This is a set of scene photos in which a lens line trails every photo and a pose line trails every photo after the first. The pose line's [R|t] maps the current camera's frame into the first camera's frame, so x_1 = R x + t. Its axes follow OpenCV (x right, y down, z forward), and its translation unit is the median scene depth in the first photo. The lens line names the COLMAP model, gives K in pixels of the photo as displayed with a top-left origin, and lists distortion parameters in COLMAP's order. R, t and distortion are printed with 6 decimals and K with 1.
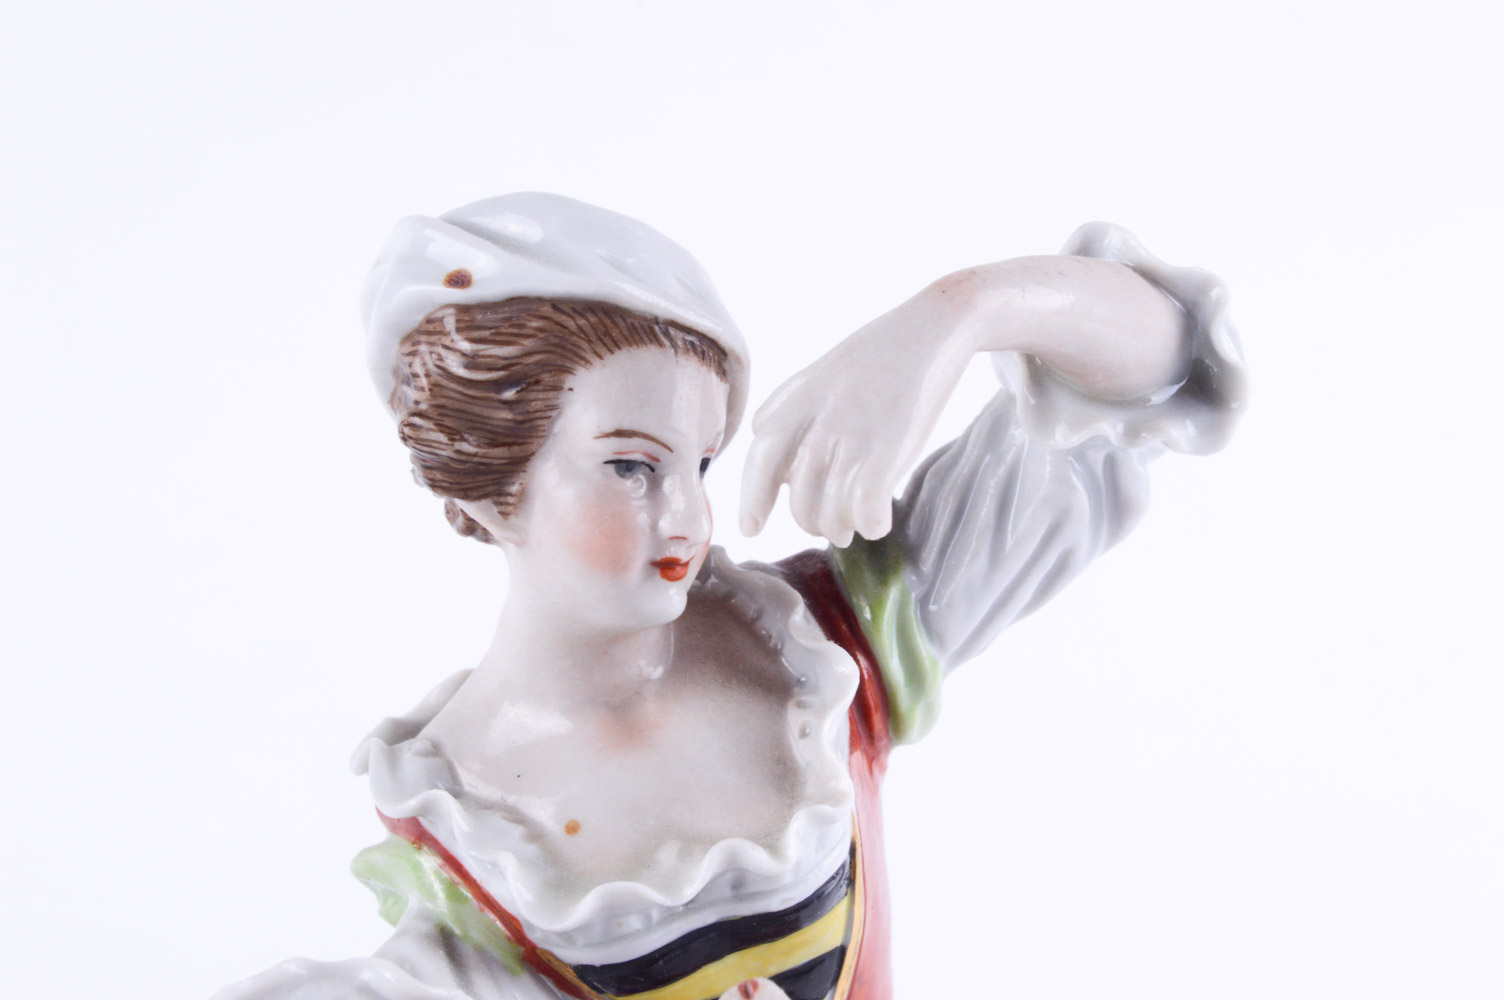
lens RADIAL K [[3337.0, 0, 752.0], [0, 3337.0, 500.0], [0, 0, 1]] dist [-0.054592, -0.161949]
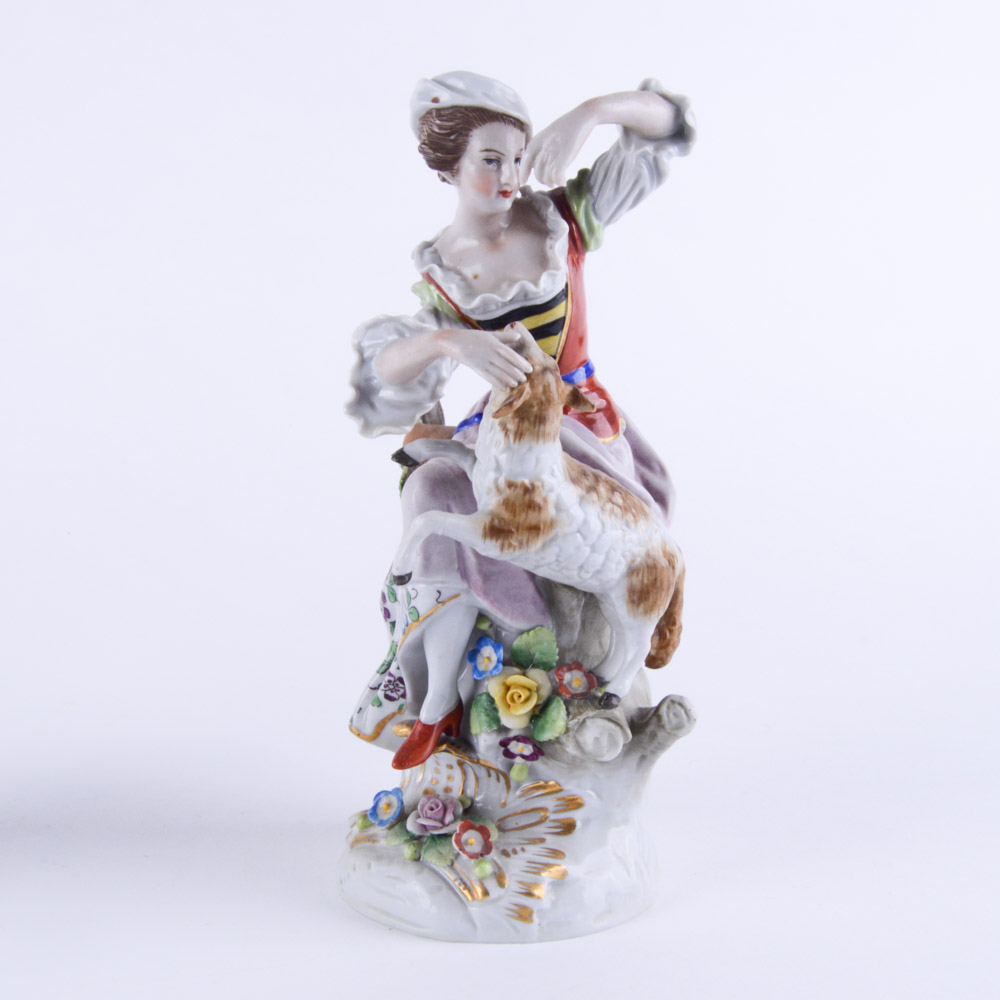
lens RADIAL K [[1591.2, 0, 500.0], [0, 1591.2, 500.0], [0, 0, 1]] dist [-0.066142, -0.054690]
pose [[0.989371, 0.034914, -0.141157, 0.188808], [-0.002382, 0.974509, 0.224337, -0.033142], [0.145392, -0.221617, 0.964234, -0.492485]]
